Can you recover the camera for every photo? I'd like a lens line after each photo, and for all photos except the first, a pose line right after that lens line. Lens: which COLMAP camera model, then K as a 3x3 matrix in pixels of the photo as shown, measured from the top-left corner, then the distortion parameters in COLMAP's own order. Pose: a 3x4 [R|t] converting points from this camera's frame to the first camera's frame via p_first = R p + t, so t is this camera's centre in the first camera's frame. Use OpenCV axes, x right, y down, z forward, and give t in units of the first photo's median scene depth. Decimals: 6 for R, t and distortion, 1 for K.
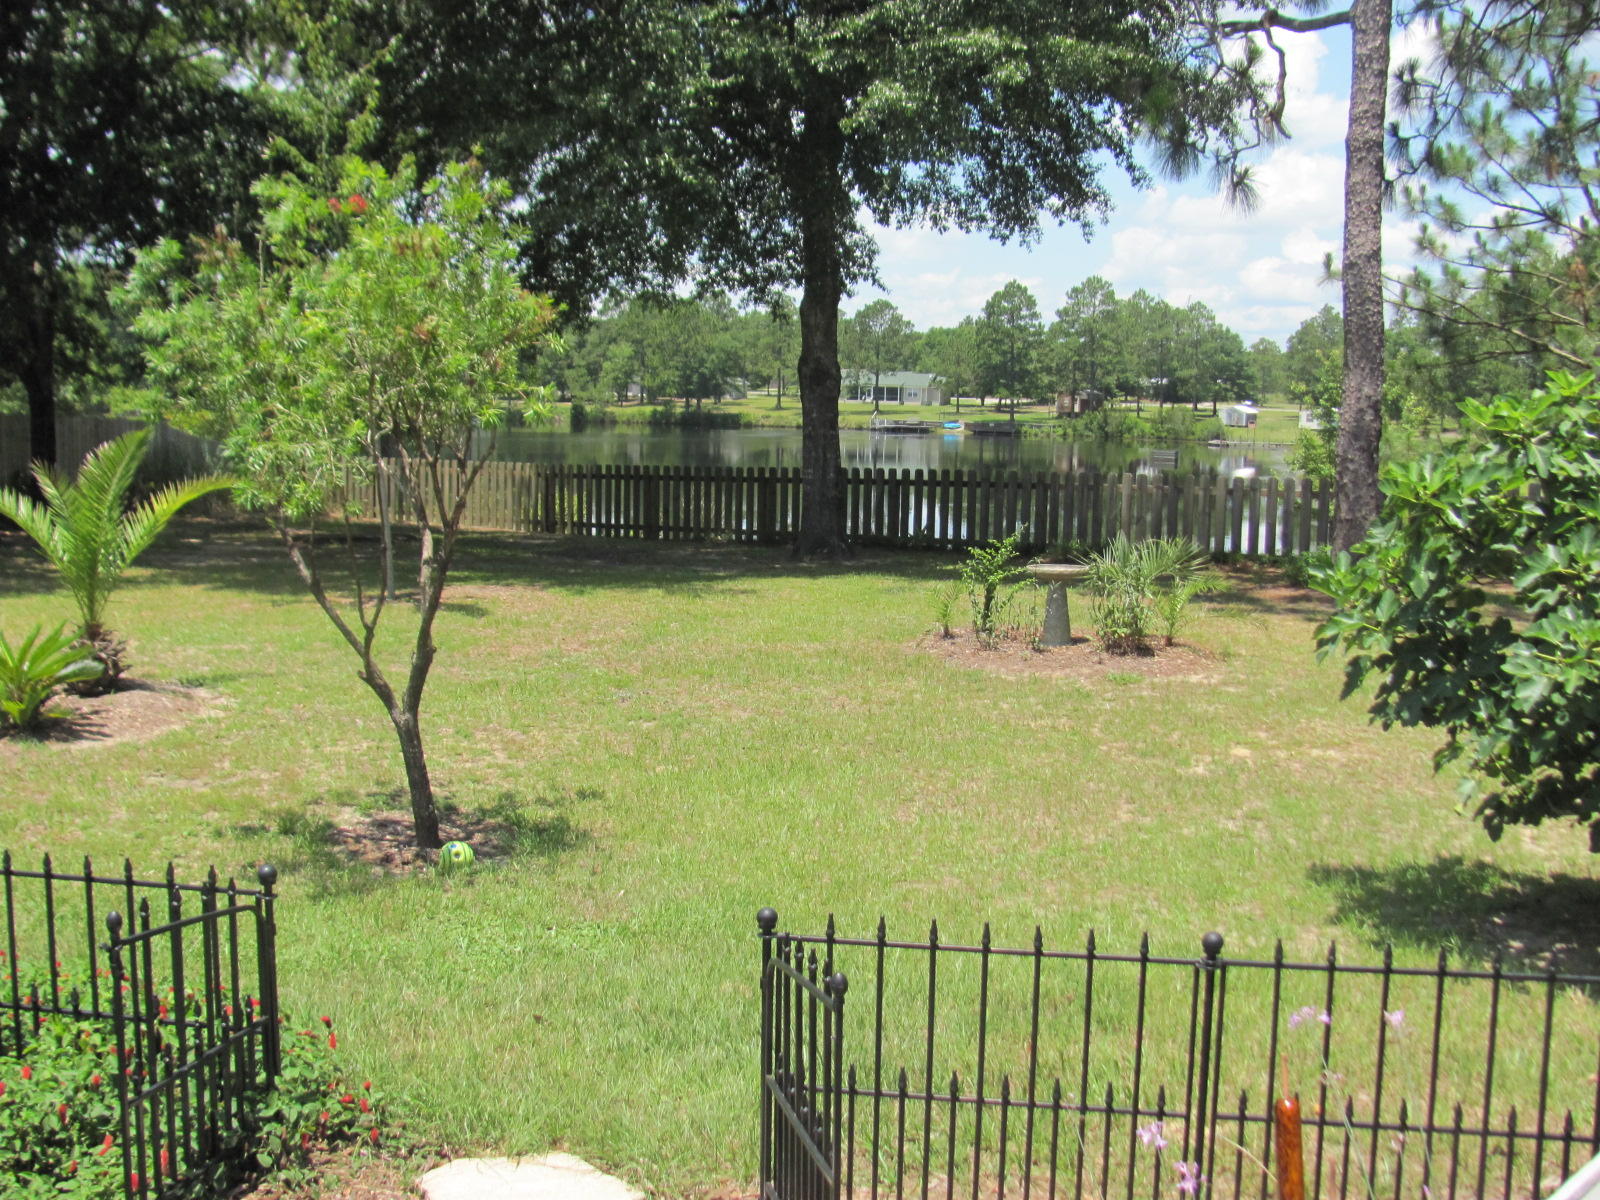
lens RADIAL K [[1668.0, 0, 800.0], [0, 1668.0, 600.0], [0, 0, 1]] dist [-0.243399, 0.302460]
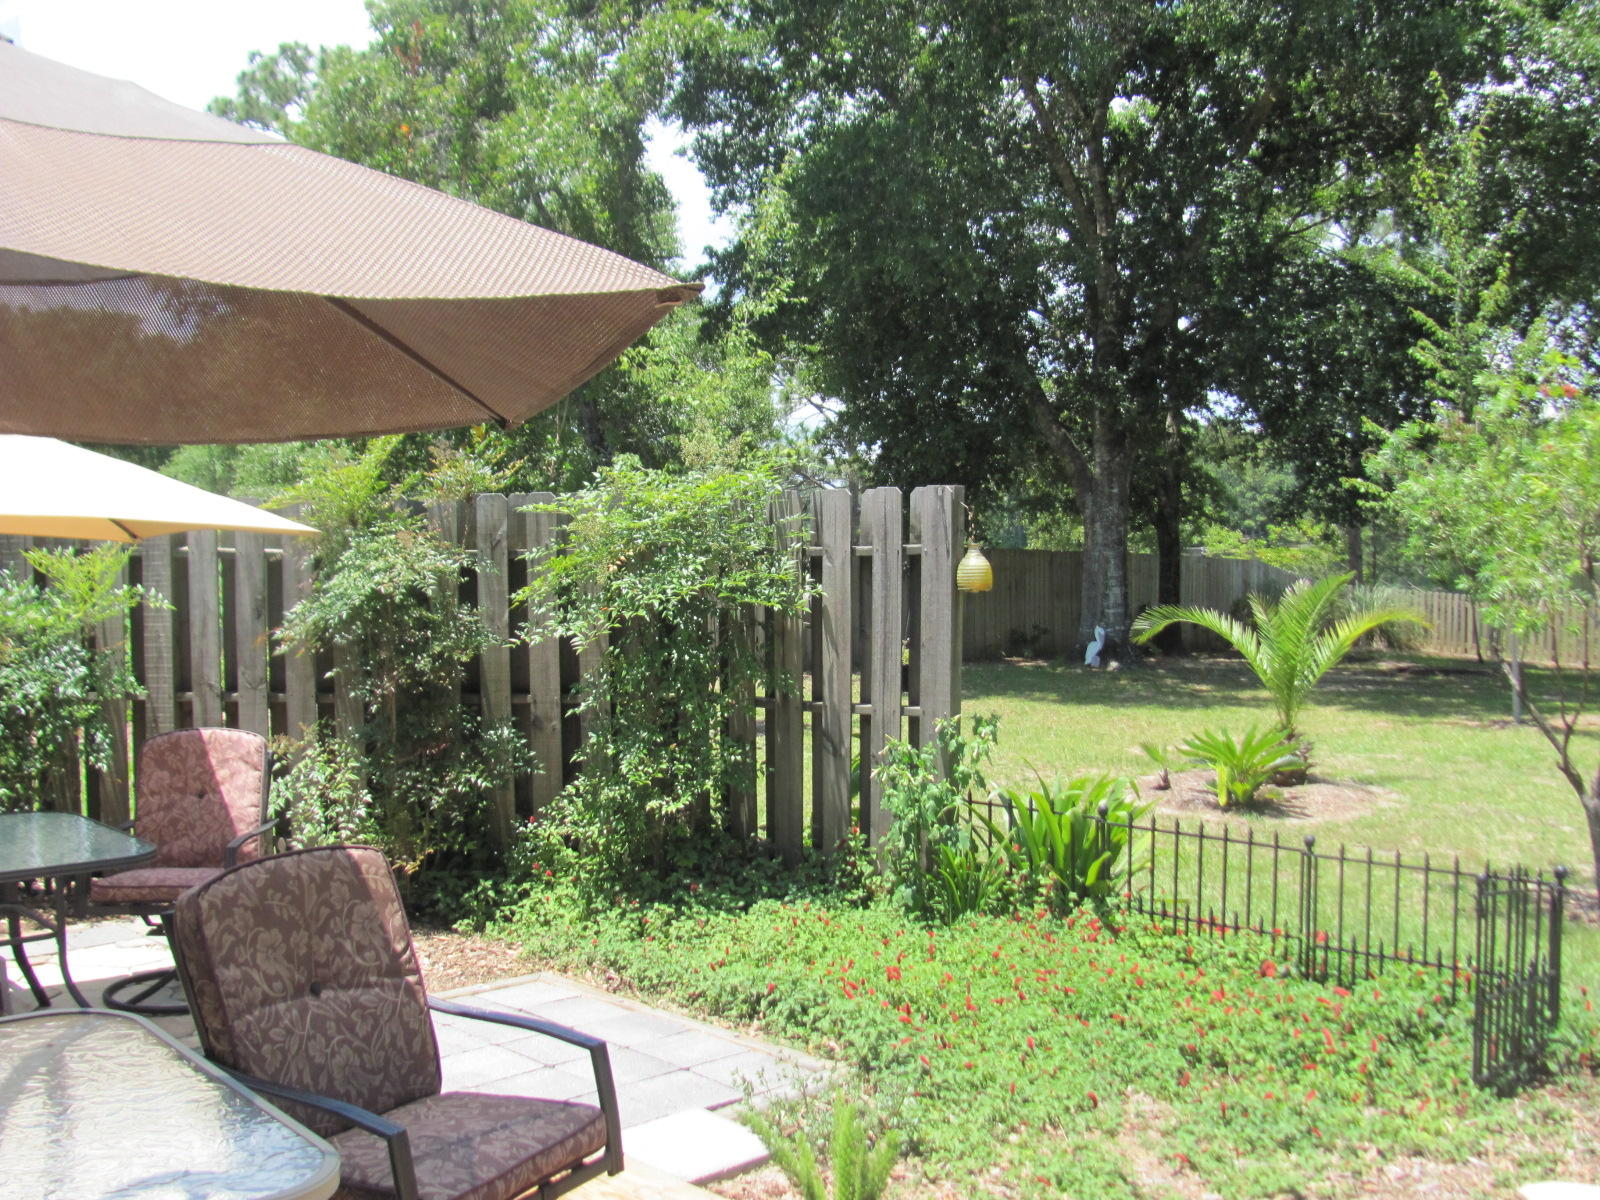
lens RADIAL K [[1668.0, 0, 800.0], [0, 1668.0, 600.0], [0, 0, 1]] dist [-0.243399, 0.302460]
pose [[0.810441, -0.000839, -0.585819, -0.007422], [-0.048777, 0.996430, -0.068905, 0.010482], [0.583786, 0.084418, 0.807507, -0.103719]]
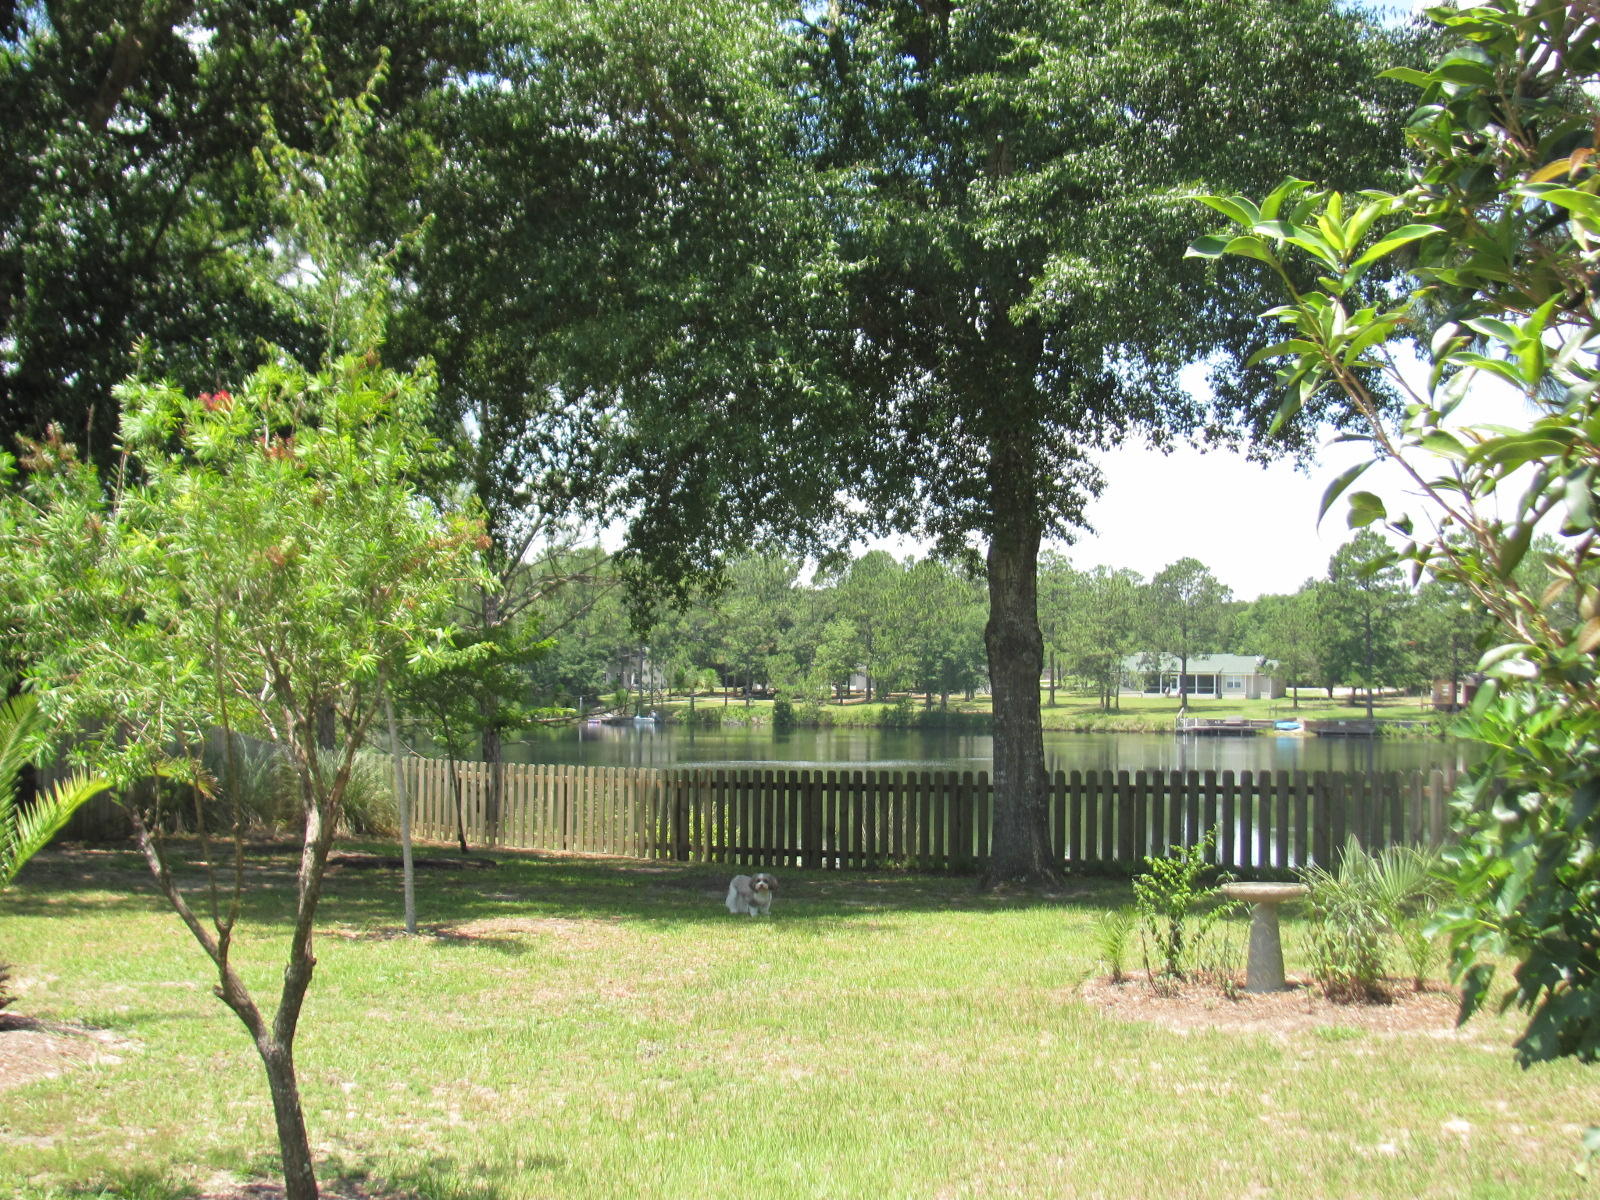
lens RADIAL K [[2236.5, 0, 800.0], [0, 2236.5, 600.0], [0, 0, 1]] dist [-0.144140, 0.166775]
pose [[0.991811, -0.016053, -0.126699, 0.048413], [-0.004720, 0.986782, -0.161982, 0.009860], [0.127625, 0.161254, 0.978626, -0.012535]]
